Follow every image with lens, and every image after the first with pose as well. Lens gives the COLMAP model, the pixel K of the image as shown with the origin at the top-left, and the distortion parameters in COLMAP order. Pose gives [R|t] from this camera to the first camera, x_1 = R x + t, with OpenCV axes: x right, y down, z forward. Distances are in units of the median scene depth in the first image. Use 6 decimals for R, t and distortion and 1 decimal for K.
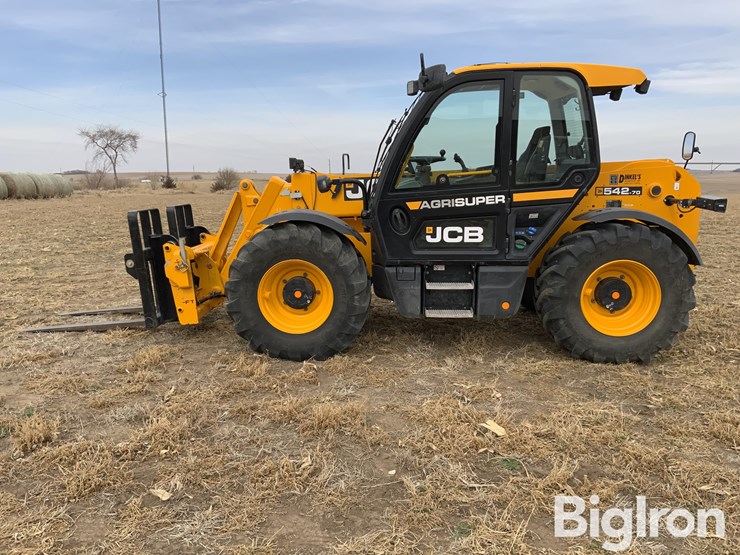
lens RADIAL K [[613.2, 0, 370.0], [0, 613.2, 277.5], [0, 0, 1]] dist [0.096364, -0.186924]
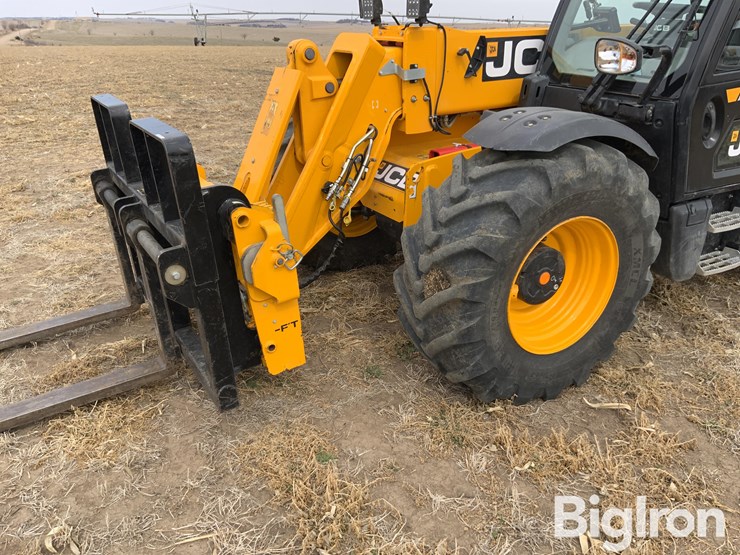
lens RADIAL K [[613.2, 0, 370.0], [0, 613.2, 277.5], [0, 0, 1]] dist [0.096364, -0.186924]
pose [[0.838060, -0.191962, 0.510692, -0.527192], [0.073038, 0.967106, 0.243664, -0.115732], [-0.540667, -0.166905, 0.824513, 0.669833]]
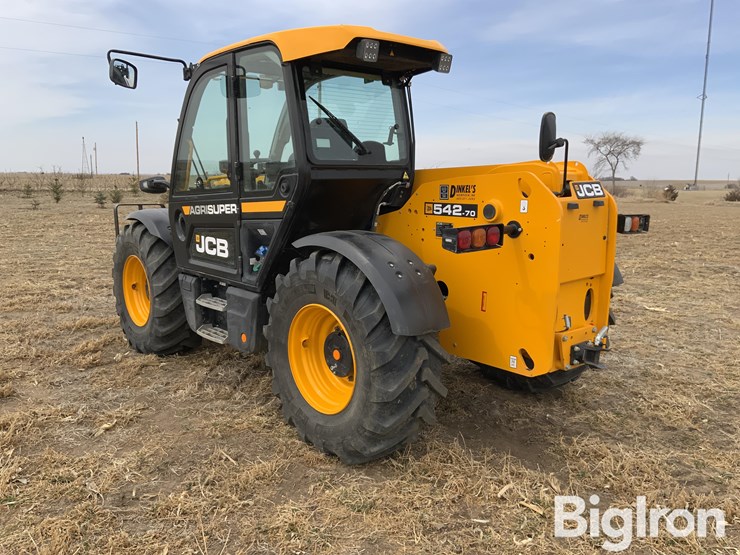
lens RADIAL K [[613.2, 0, 370.0], [0, 613.2, 277.5], [0, 0, 1]] dist [0.096364, -0.186924]
pose [[0.692978, 0.130041, -0.709134, 0.921005], [-0.137720, 0.989363, 0.046847, -0.097167], [0.707683, 0.065198, 0.703516, 0.538182]]
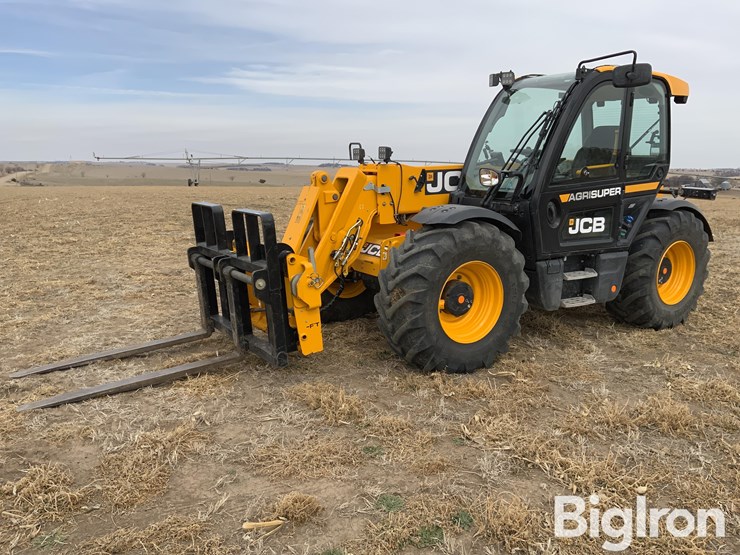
lens RADIAL K [[613.2, 0, 370.0], [0, 613.2, 277.5], [0, 0, 1]] dist [0.096364, -0.186924]
pose [[0.819609, -0.089924, 0.565822, -0.760685], [0.082778, 0.995830, 0.038358, -0.052253], [-0.566912, 0.015399, 0.823635, 0.343239]]
